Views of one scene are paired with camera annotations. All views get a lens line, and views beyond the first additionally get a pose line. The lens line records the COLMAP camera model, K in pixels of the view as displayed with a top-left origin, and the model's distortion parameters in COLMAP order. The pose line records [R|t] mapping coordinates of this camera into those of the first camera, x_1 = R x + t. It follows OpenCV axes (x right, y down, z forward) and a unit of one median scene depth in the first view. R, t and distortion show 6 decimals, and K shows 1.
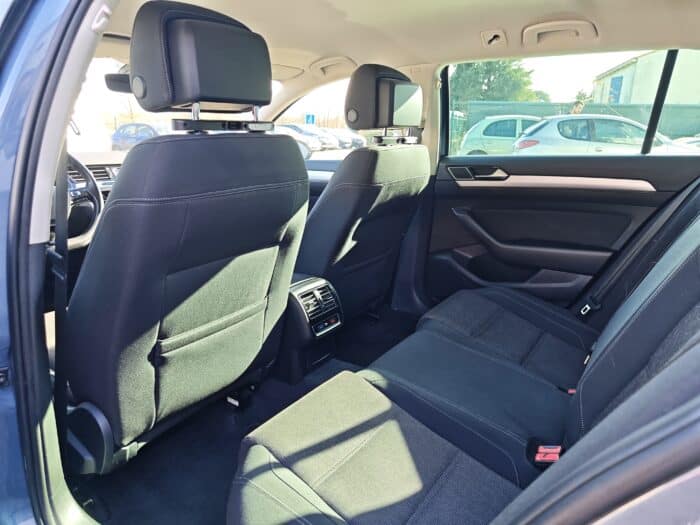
lens RADIAL K [[486.8, 0, 354.1], [0, 486.8, 264.2], [0, 0, 1]] dist [-0.005943, 0.001918]
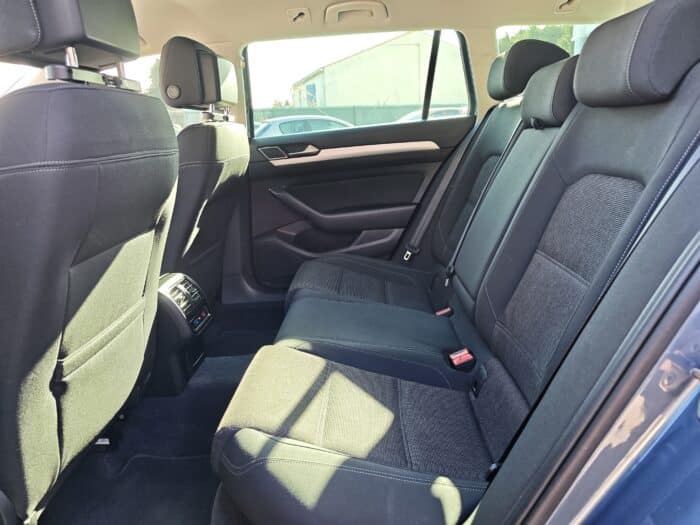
lens RADIAL K [[486.8, 0, 354.1], [0, 486.8, 264.2], [0, 0, 1]] dist [-0.005943, 0.001918]
pose [[0.845283, -0.194066, 0.497830, -0.229786], [0.204412, 0.978285, 0.034280, 0.049199], [-0.493672, 0.072786, 0.866597, 0.060200]]
